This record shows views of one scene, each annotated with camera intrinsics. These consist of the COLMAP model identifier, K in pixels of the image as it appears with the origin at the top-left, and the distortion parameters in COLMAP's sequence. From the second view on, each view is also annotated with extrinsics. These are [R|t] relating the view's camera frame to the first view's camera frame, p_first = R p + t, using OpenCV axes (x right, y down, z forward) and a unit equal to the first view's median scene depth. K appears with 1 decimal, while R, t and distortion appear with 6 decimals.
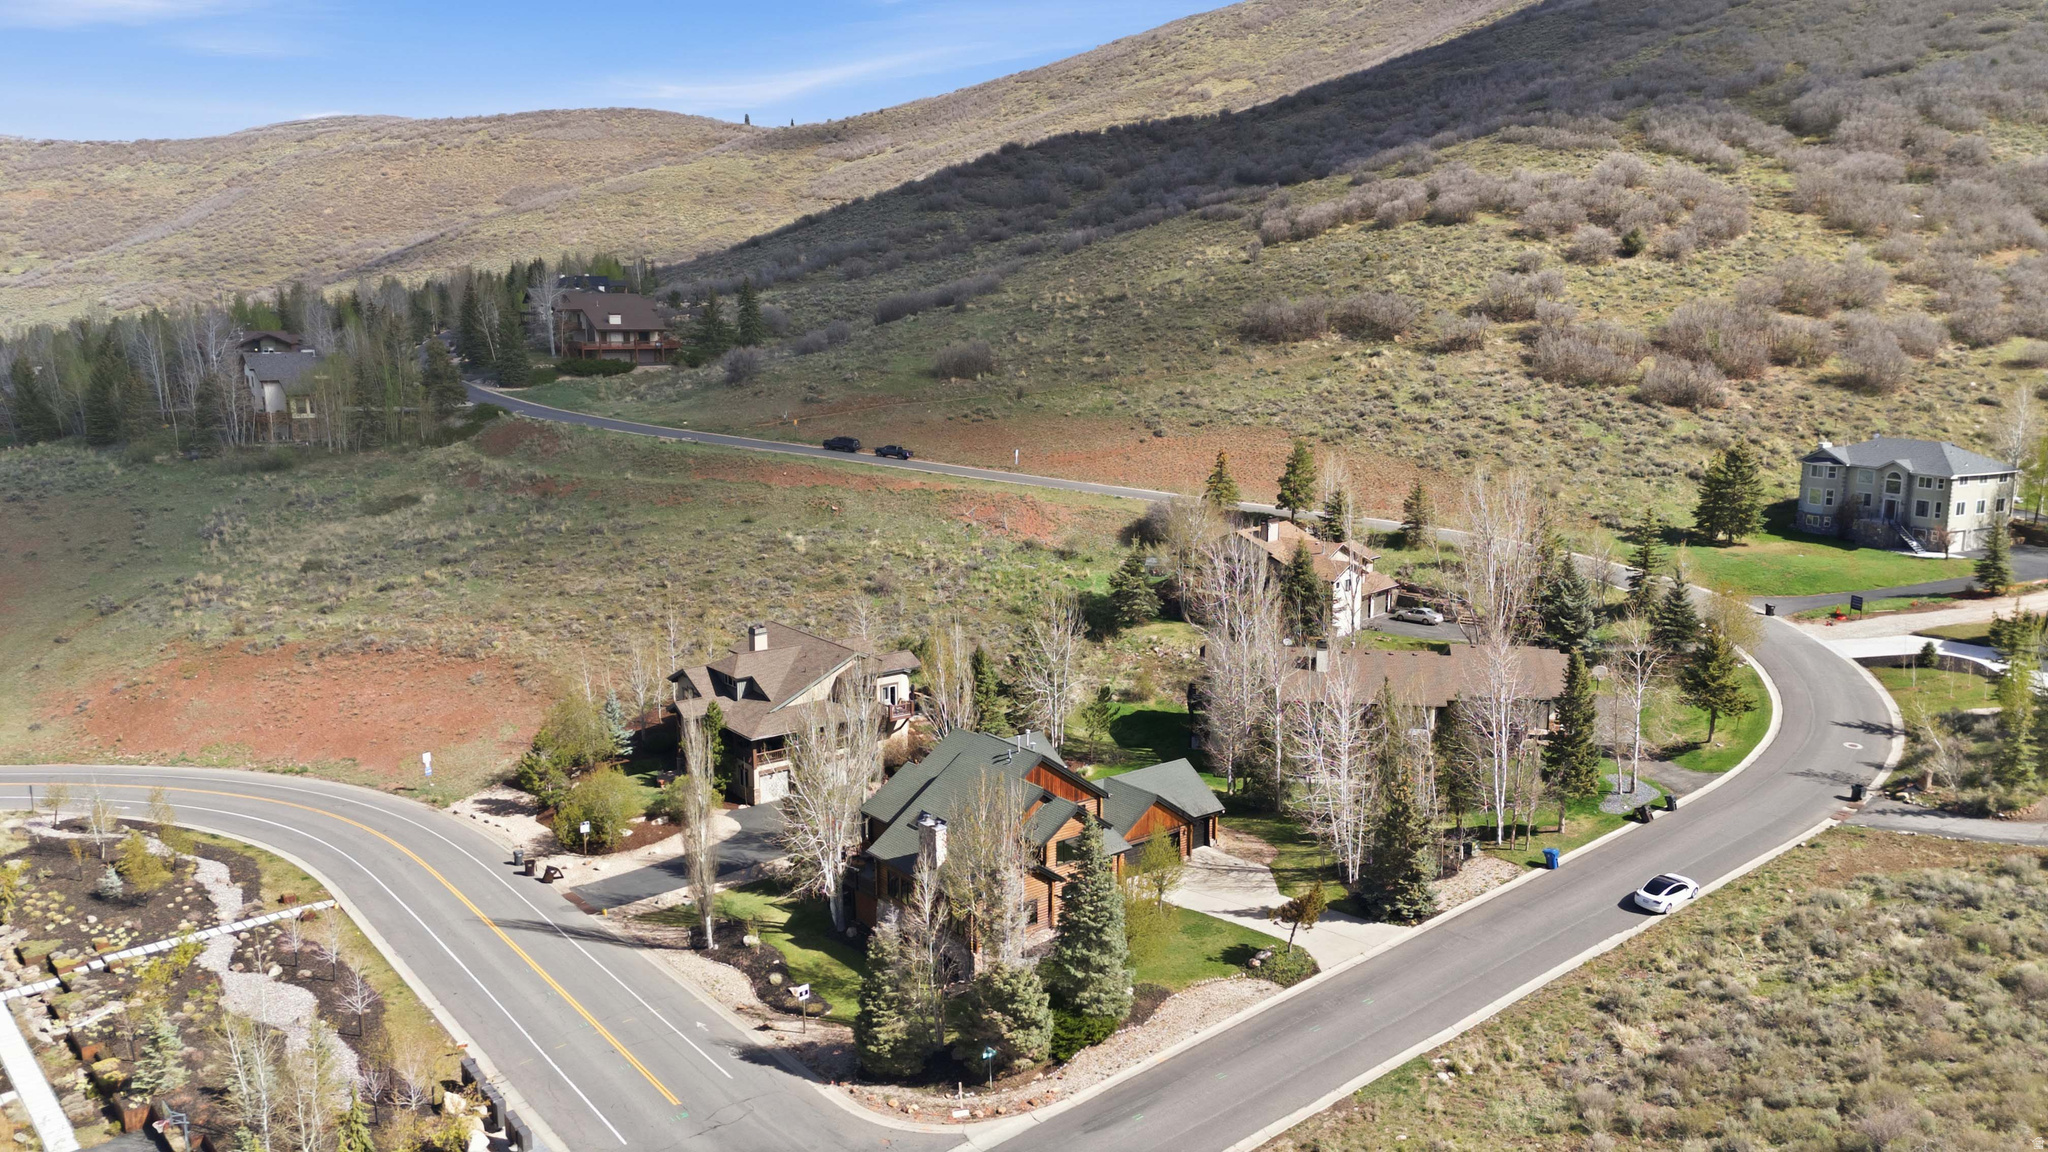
lens RADIAL K [[1502.8, 0, 1024.0], [0, 1502.8, 576.0], [0, 0, 1]] dist [0.085838, -0.086412]
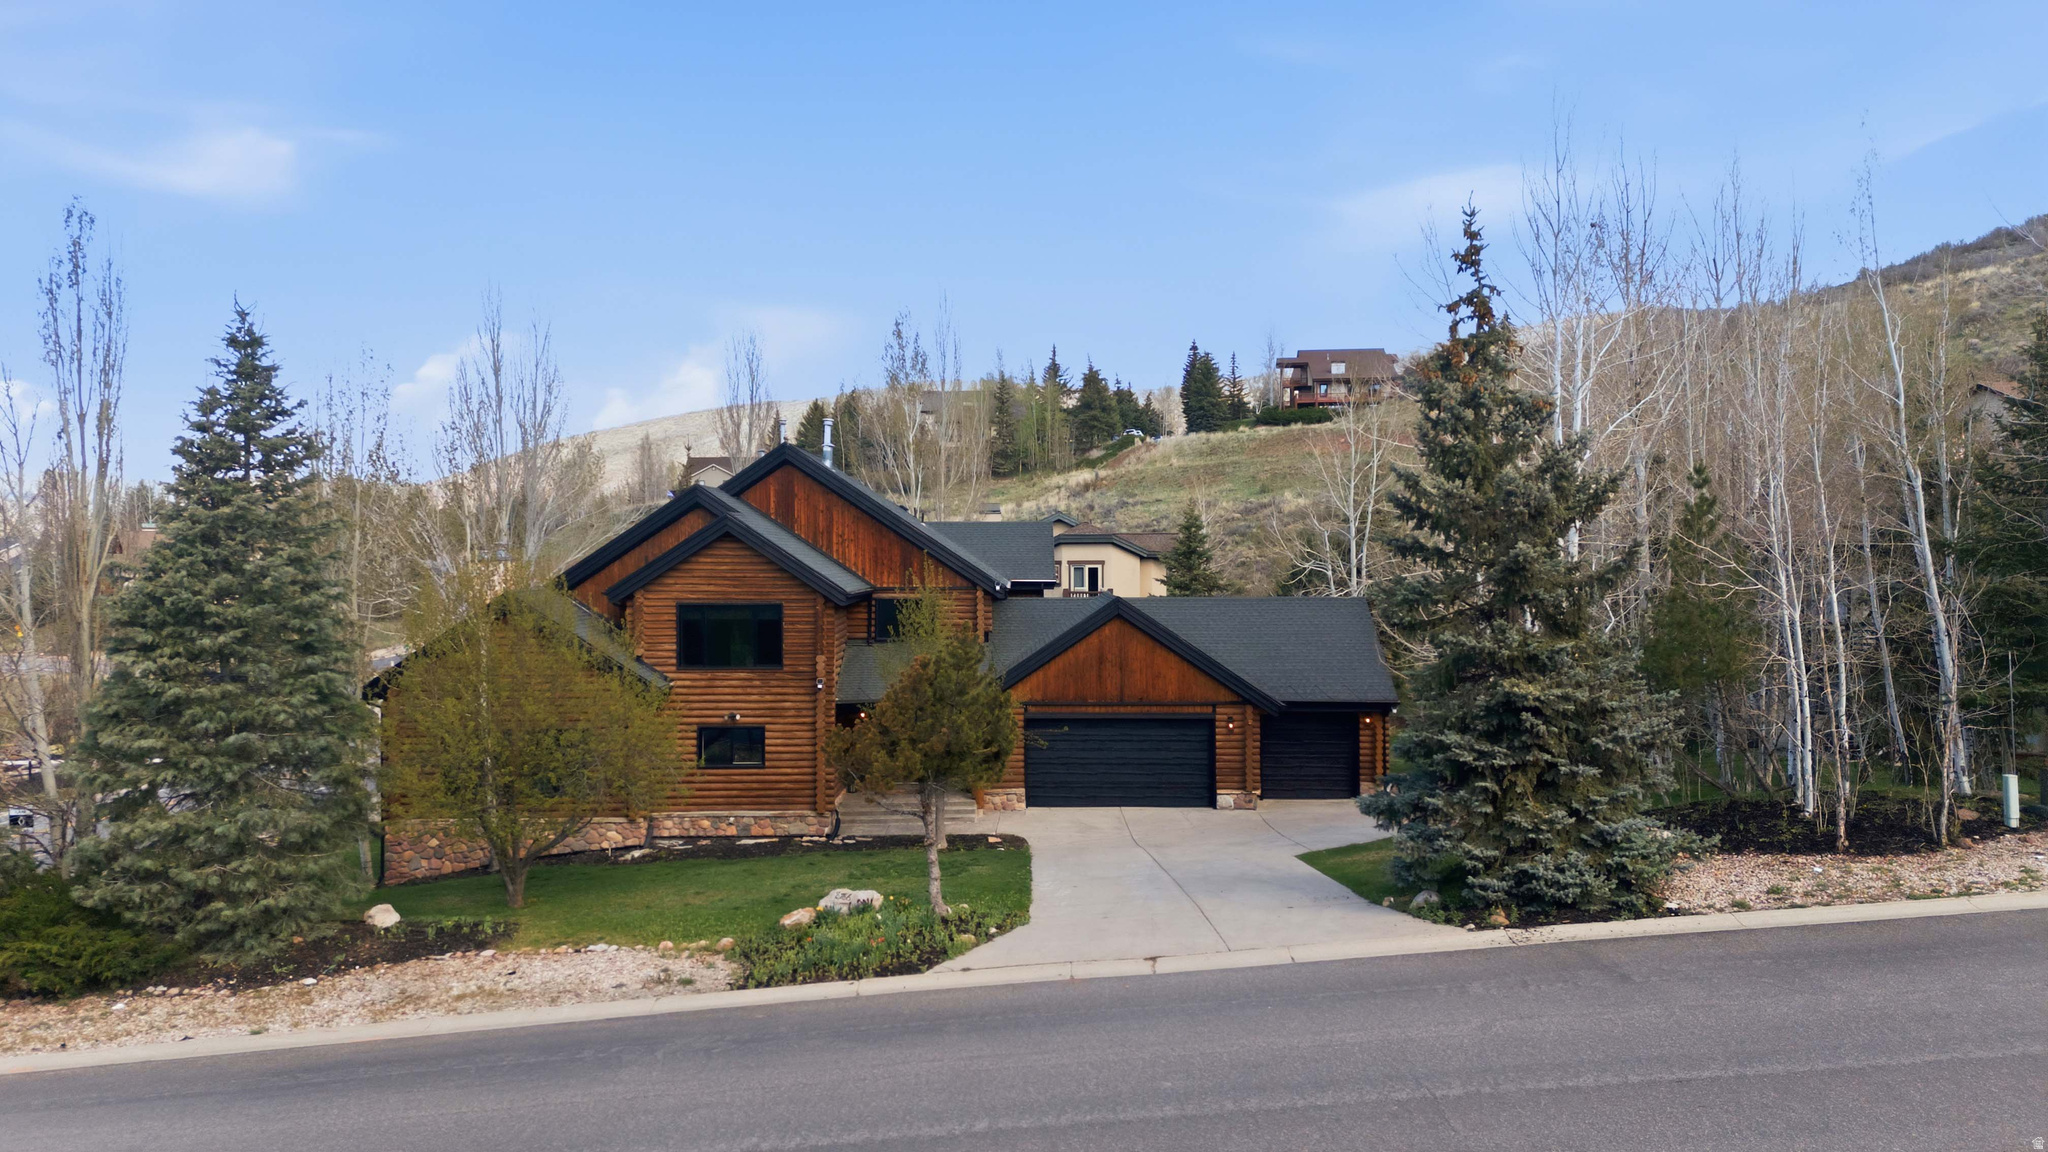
lens RADIAL K [[1488.1, 0, 1027.3], [0, 1488.1, 614.0], [0, 0, 1]] dist [0.085367, -0.066775]
pose [[0.790936, 0.024446, -0.611410, 0.175337], [-0.105892, 0.989594, -0.097418, 0.108614], [0.602666, 0.141795, 0.785295, 0.390201]]
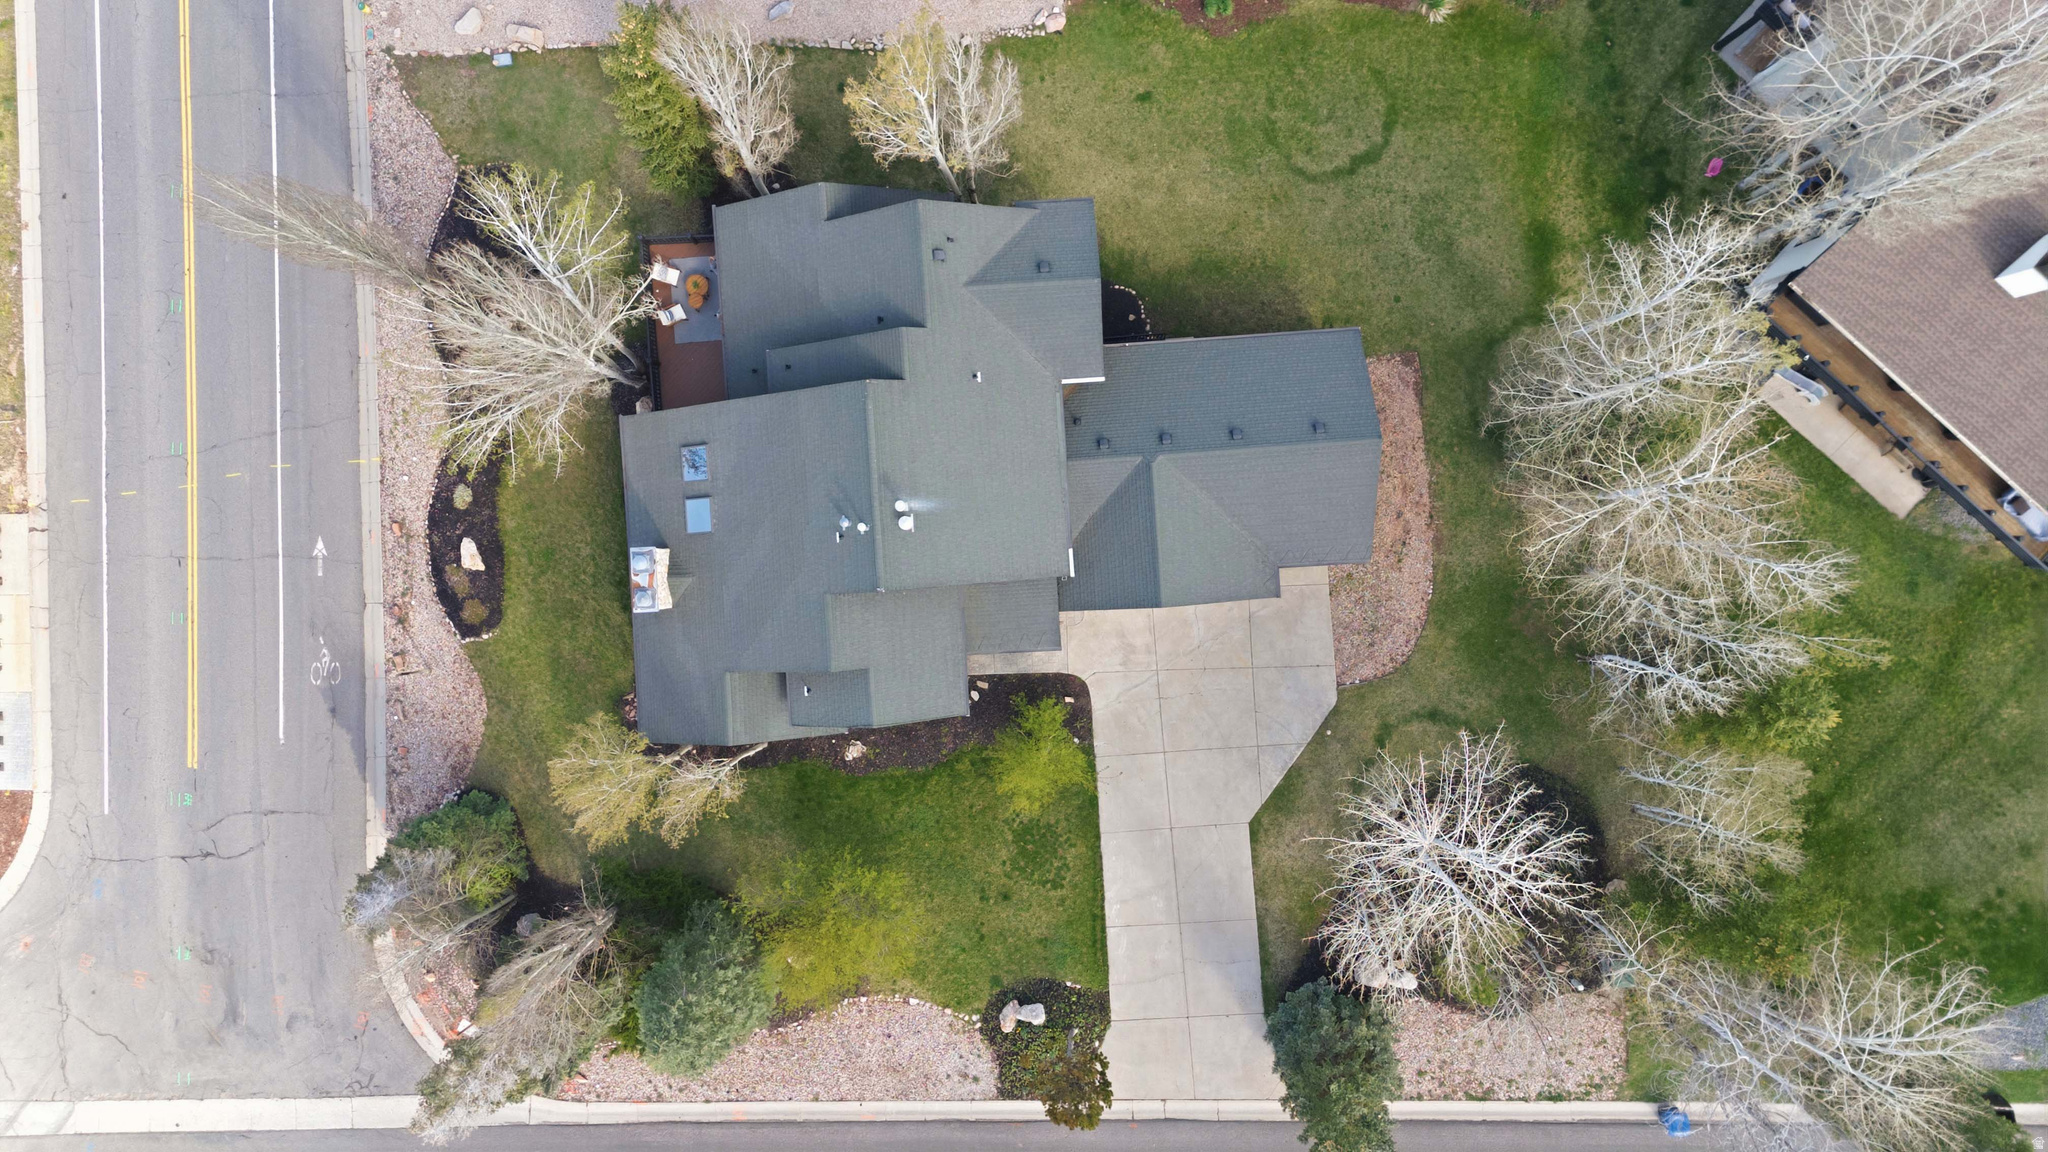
lens RADIAL K [[1502.8, 0, 1024.0], [0, 1502.8, 576.0], [0, 0, 1]] dist [0.085838, -0.086412]
pose [[0.823361, 0.567514, 0.002360, 0.024342], [-0.092368, 0.129905, 0.987215, -0.196640], [0.559951, -0.813051, 0.159379, 0.516892]]
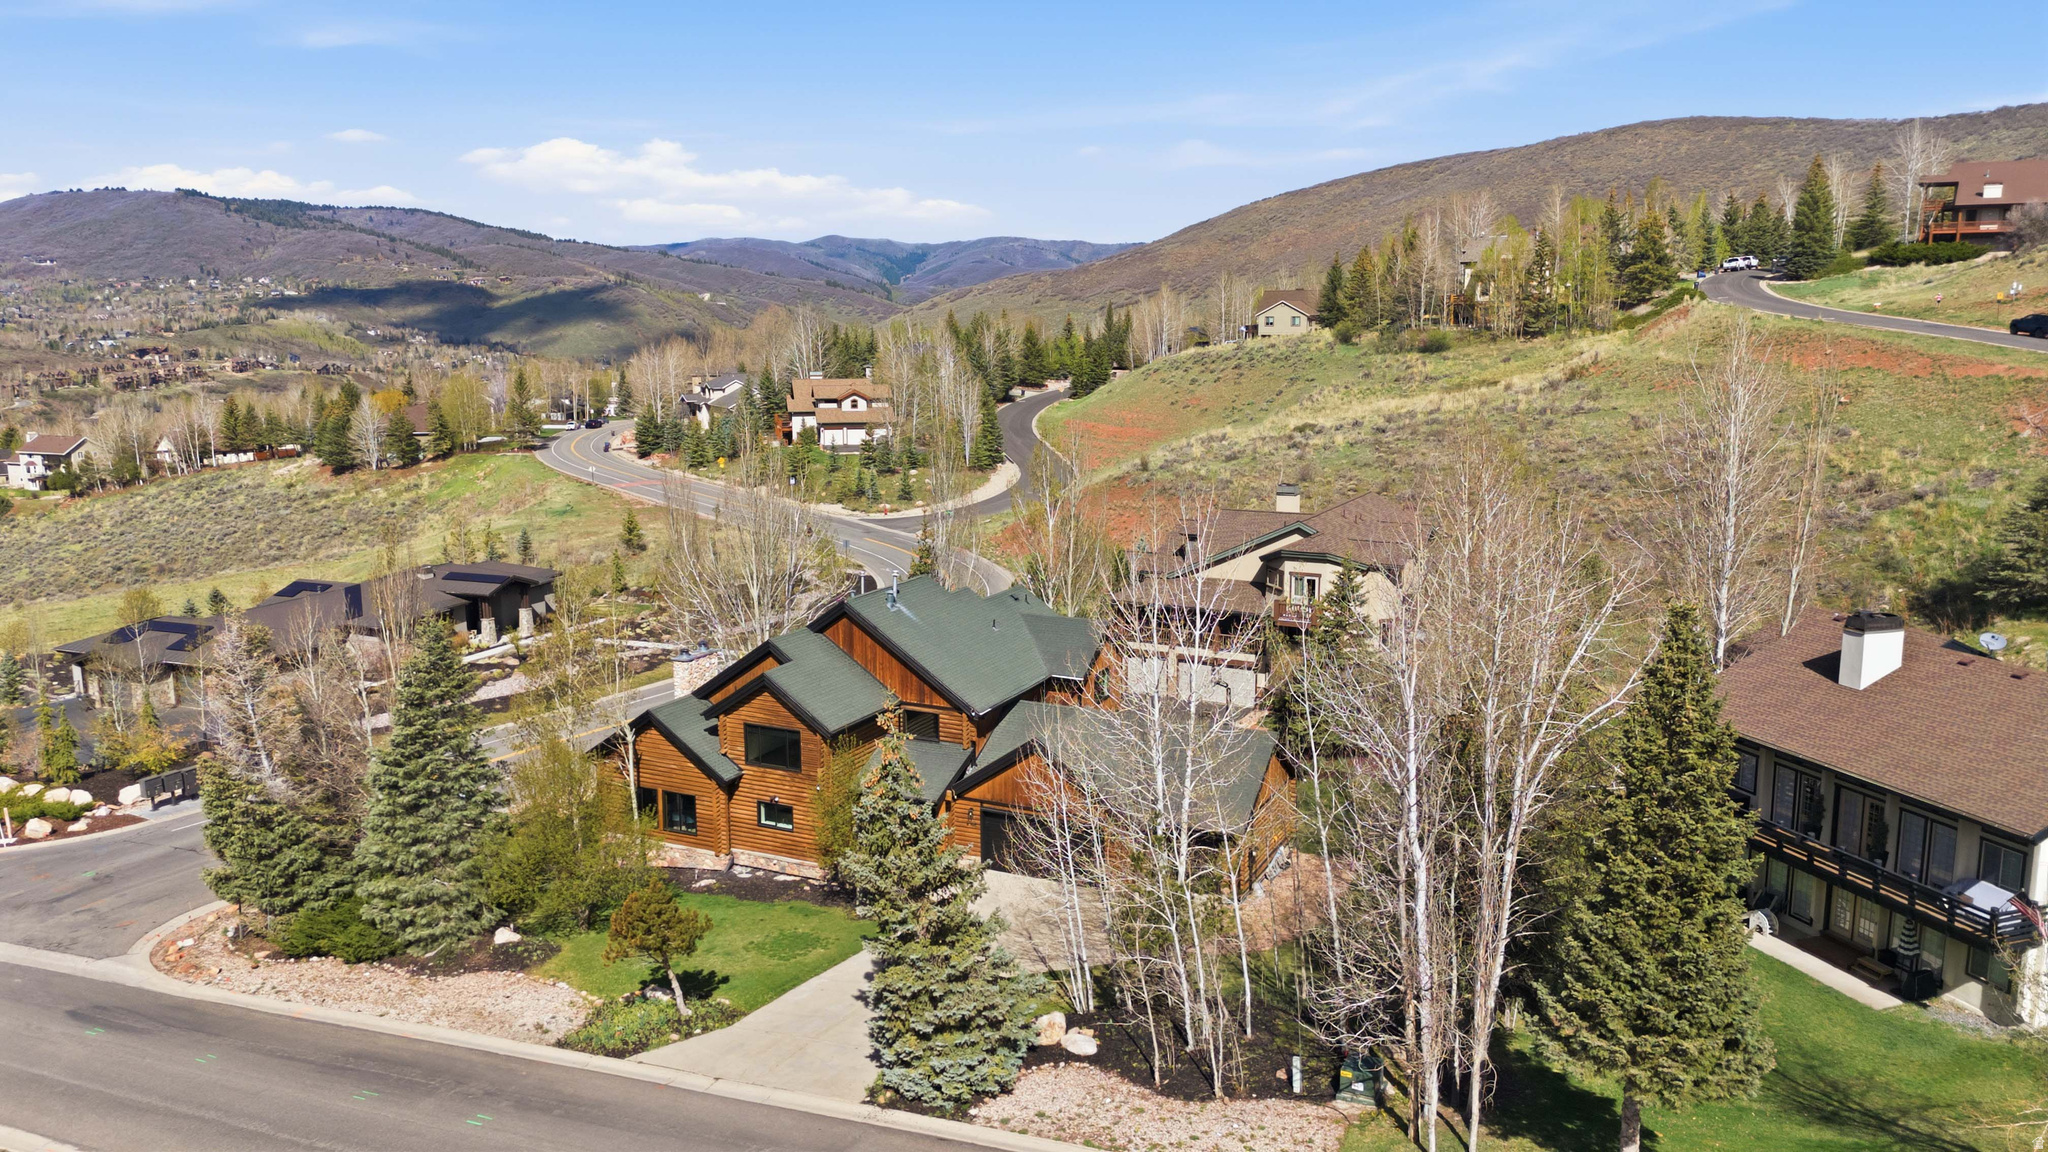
lens RADIAL K [[1502.8, 0, 1024.0], [0, 1502.8, 576.0], [0, 0, 1]] dist [0.085838, -0.086412]
pose [[0.441120, 0.158693, -0.883306, 0.319183], [-0.157291, 0.982678, 0.097995, 0.019880], [0.883557, 0.095708, 0.458440, 0.424231]]
